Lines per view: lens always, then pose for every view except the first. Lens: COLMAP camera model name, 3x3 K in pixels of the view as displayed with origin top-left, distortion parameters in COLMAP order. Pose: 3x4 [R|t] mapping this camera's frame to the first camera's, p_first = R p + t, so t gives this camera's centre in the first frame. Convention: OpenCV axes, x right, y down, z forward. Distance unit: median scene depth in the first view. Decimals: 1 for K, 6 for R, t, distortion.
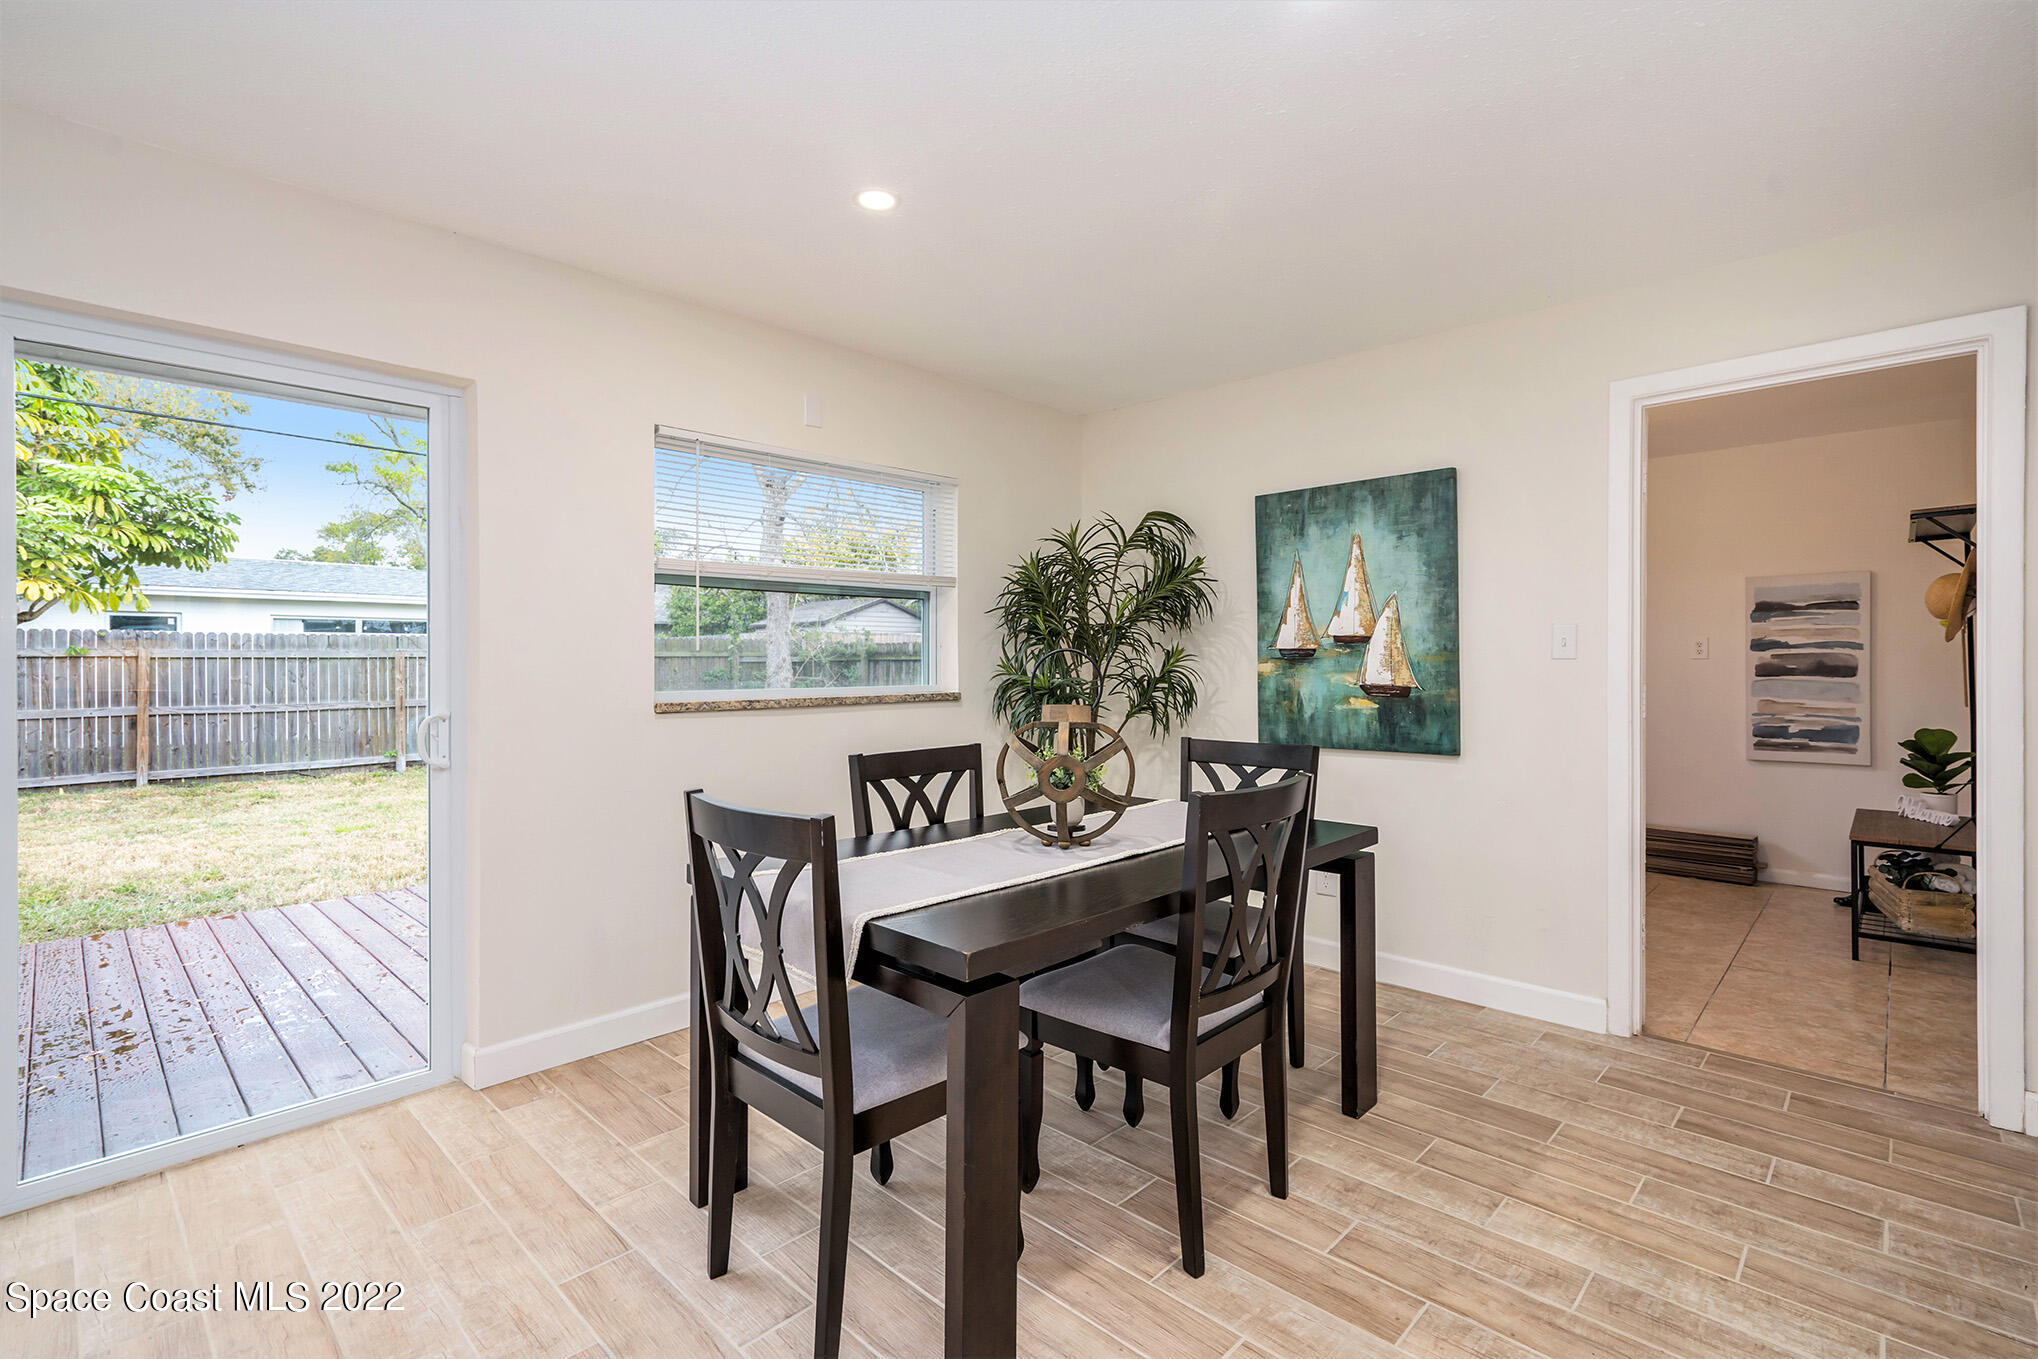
lens RADIAL K [[934.3, 0, 1014.4], [0, 934.3, 663.3], [0, 0, 1]] dist [-0.005228, 0.000954]
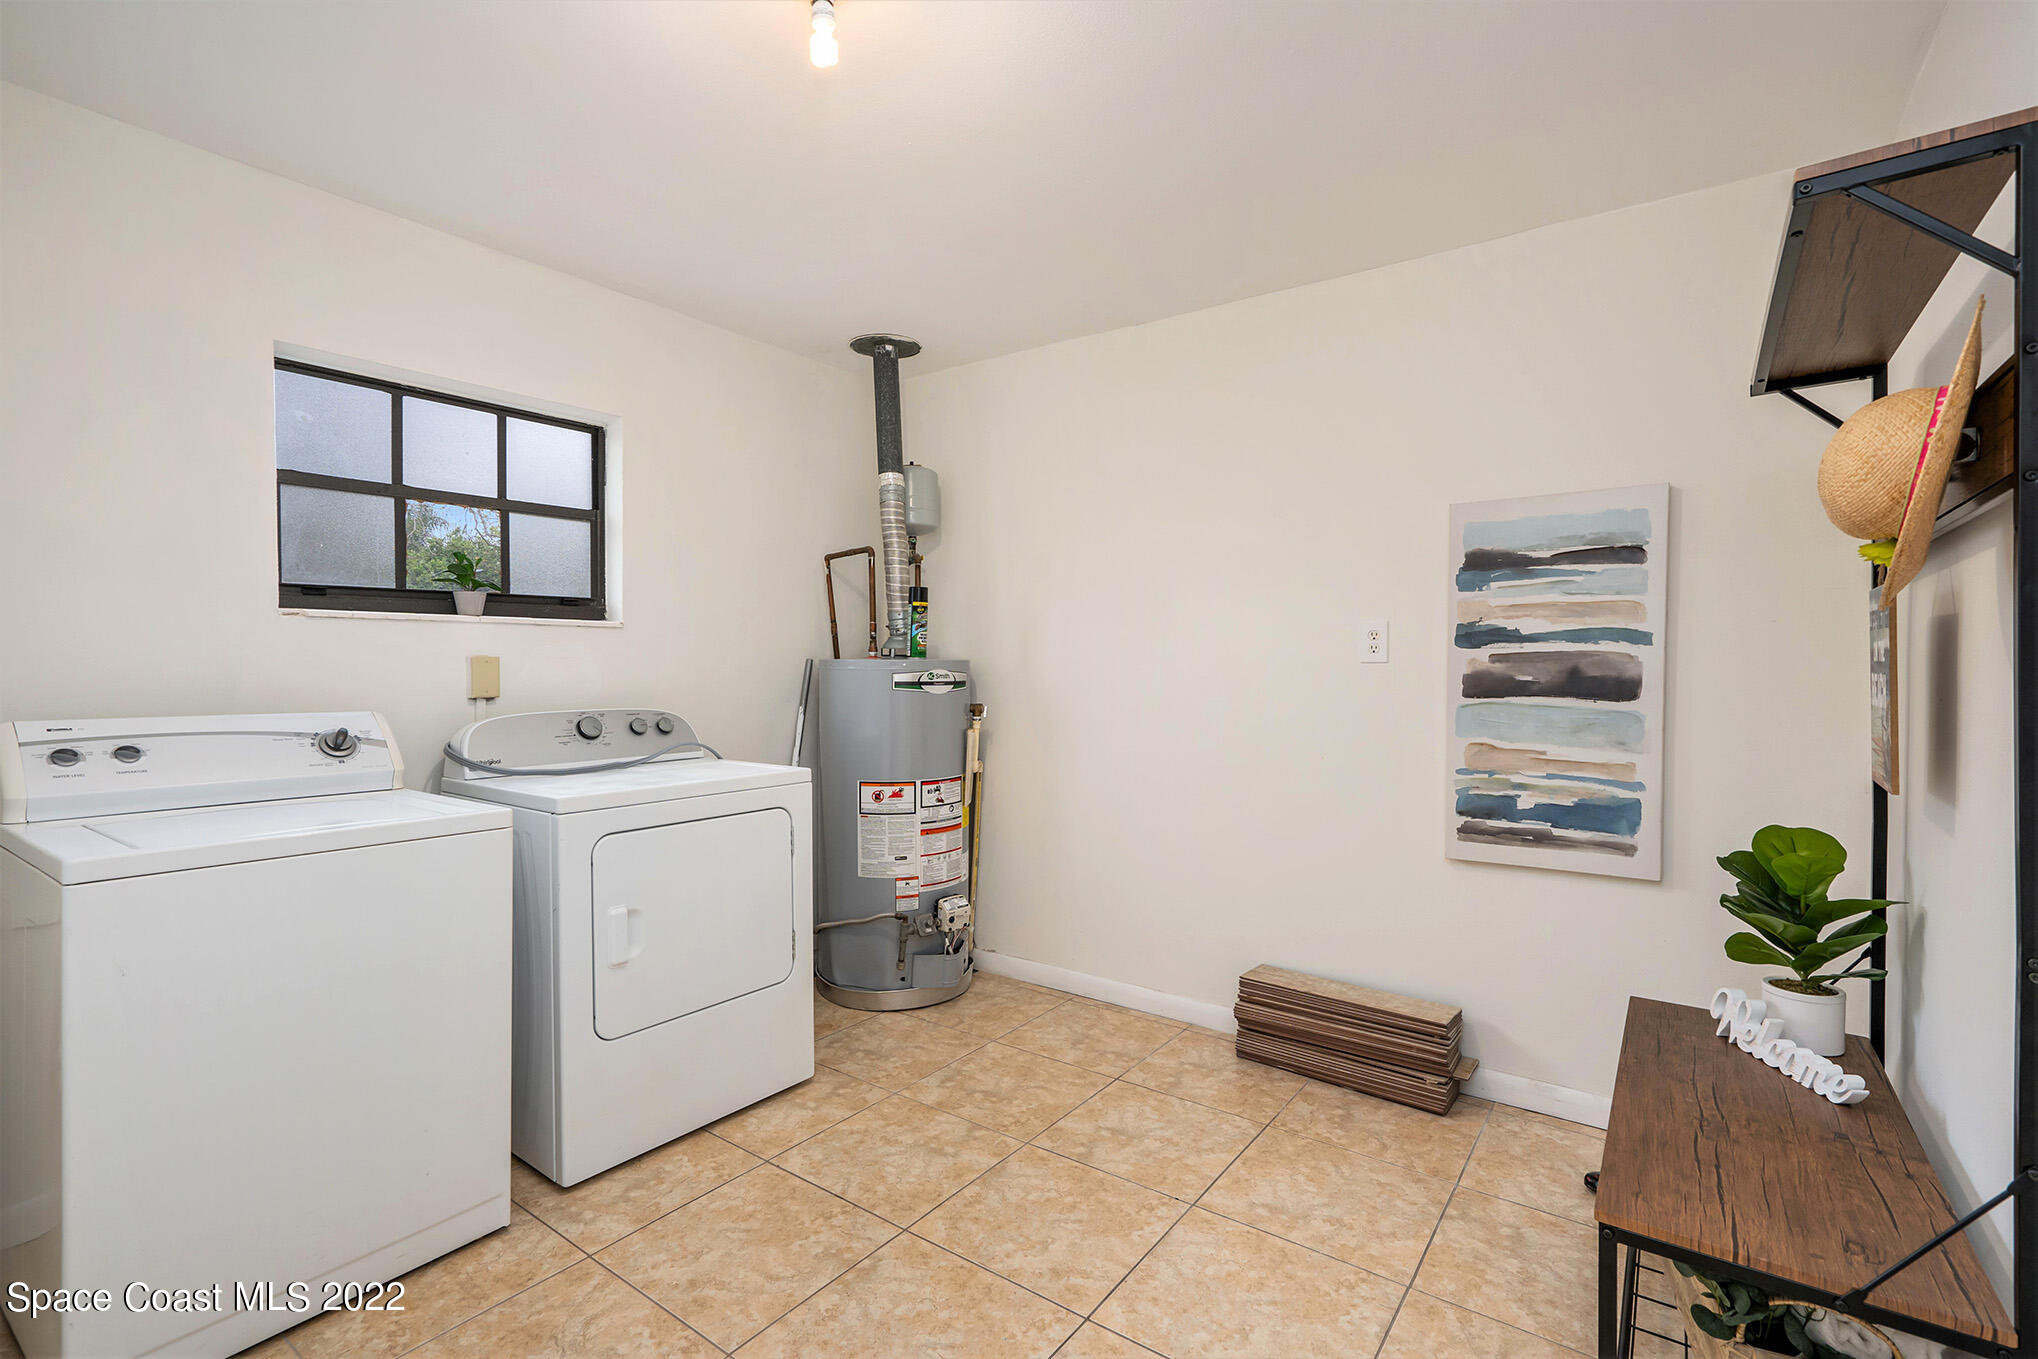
lens RADIAL K [[934.3, 0, 1029.9], [0, 934.3, 689.5], [0, 0, 1]] dist [-0.005228, 0.000954]
pose [[0.989299, 0.003265, 0.145865, 0.609713], [-0.006732, 0.999706, 0.023284, -0.000493], [-0.145746, -0.024017, 0.989031, 0.663258]]
